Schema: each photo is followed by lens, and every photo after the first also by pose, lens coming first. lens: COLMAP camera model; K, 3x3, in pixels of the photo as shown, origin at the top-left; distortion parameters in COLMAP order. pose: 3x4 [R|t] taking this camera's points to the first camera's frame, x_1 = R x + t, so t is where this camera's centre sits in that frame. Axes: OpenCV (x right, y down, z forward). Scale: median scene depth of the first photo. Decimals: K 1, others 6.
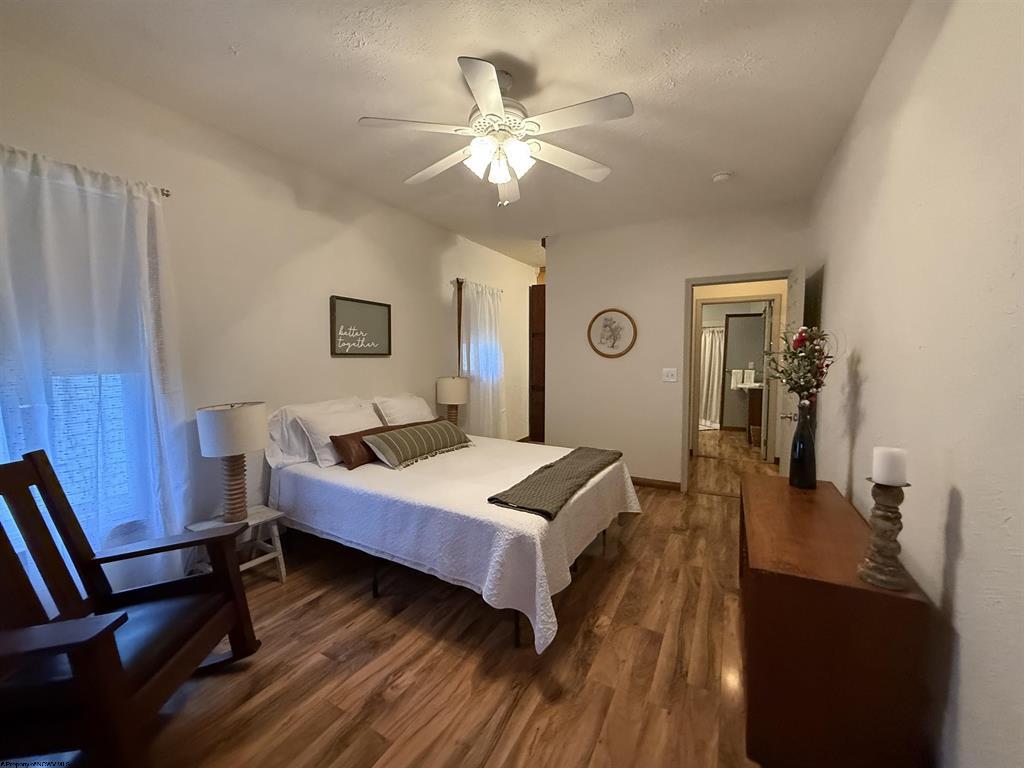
lens RADIAL K [[404.7, 0, 512.0], [0, 404.7, 384.0], [0, 0, 1]] dist [-0.001556, 0.000000]
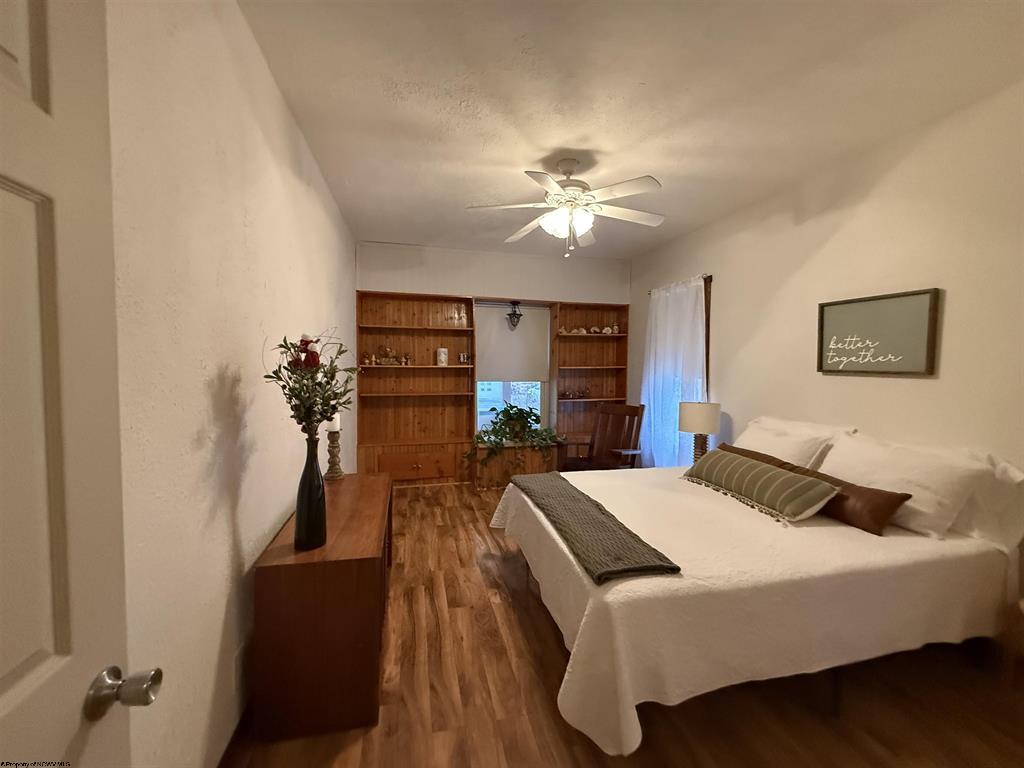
lens RADIAL K [[404.7, 0, 512.0], [0, 404.7, 384.0], [0, 0, 1]] dist [-0.001556, 0.000000]
pose [[-0.738798, 0.029127, -0.673297, 0.858363], [-0.054059, 0.993285, 0.102288, -0.134446], [0.671755, 0.111968, -0.732263, 1.624274]]
